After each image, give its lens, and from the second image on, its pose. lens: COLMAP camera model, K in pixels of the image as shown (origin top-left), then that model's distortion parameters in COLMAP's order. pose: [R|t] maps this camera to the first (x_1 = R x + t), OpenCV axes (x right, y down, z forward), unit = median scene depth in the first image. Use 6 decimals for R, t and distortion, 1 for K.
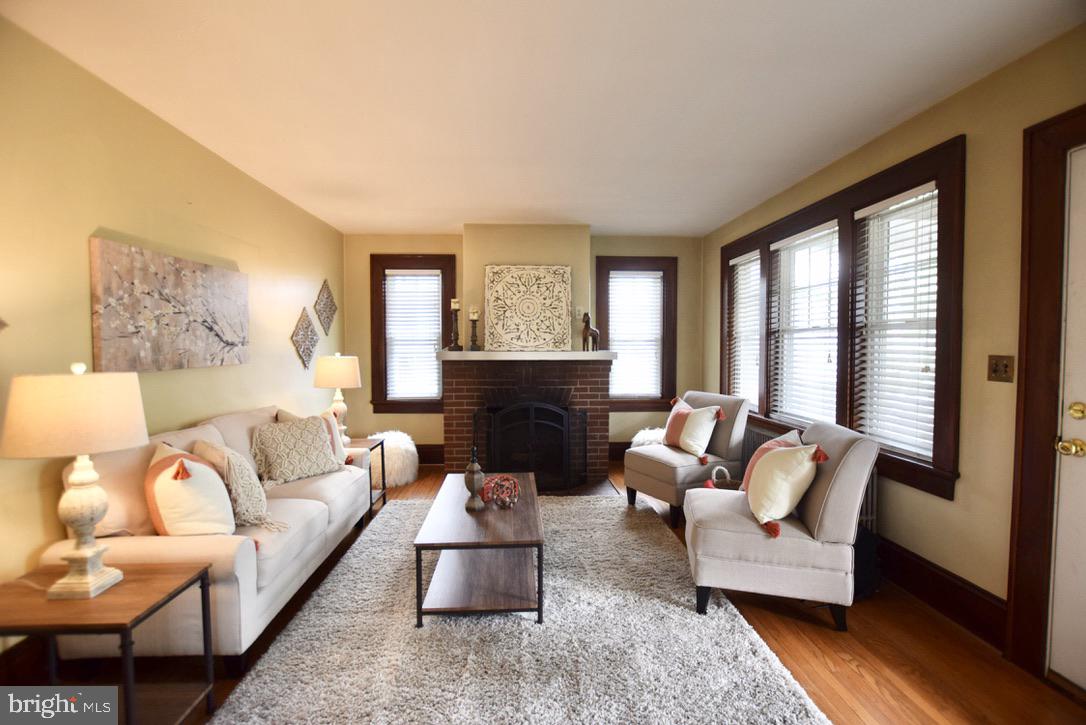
lens RADIAL K [[493.5, 0, 542.7], [0, 493.5, 363.7], [0, 0, 1]] dist [-0.029334, 0.000590]
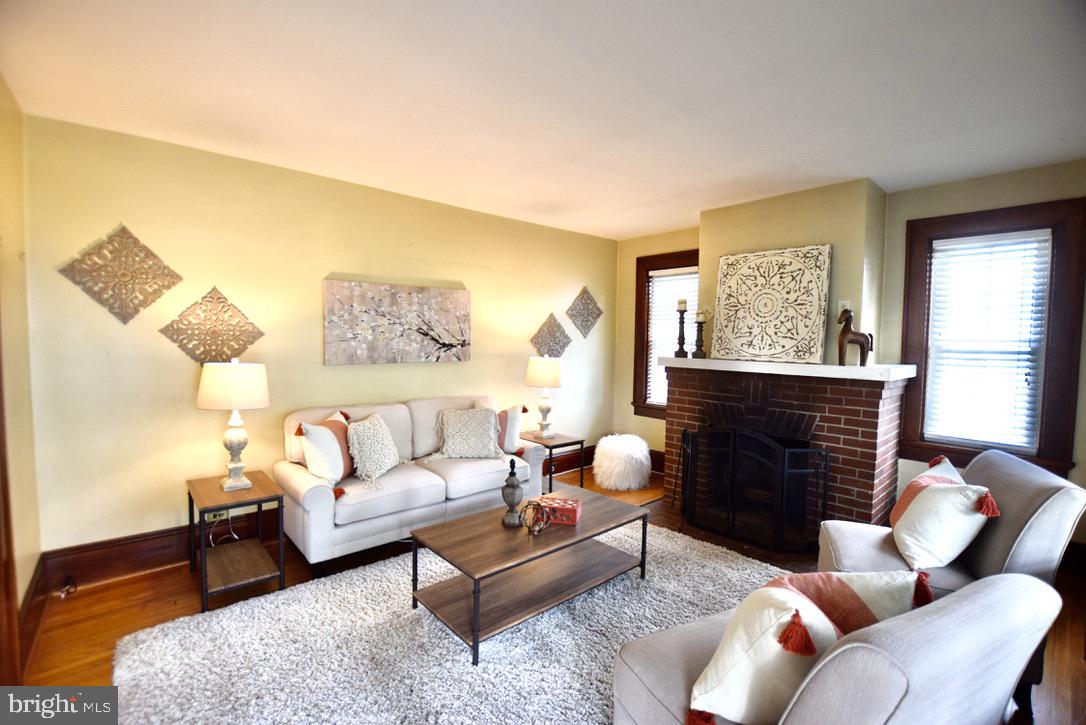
lens RADIAL K [[483.2, 0, 541.0], [0, 483.2, 362.3], [0, 0, 1]] dist [-0.026982, 0.000607]
pose [[0.613938, 0.050652, -0.787728, 0.561247], [-0.047430, 0.998503, 0.027240, -0.043967], [0.787928, 0.020639, 0.615421, 0.410382]]
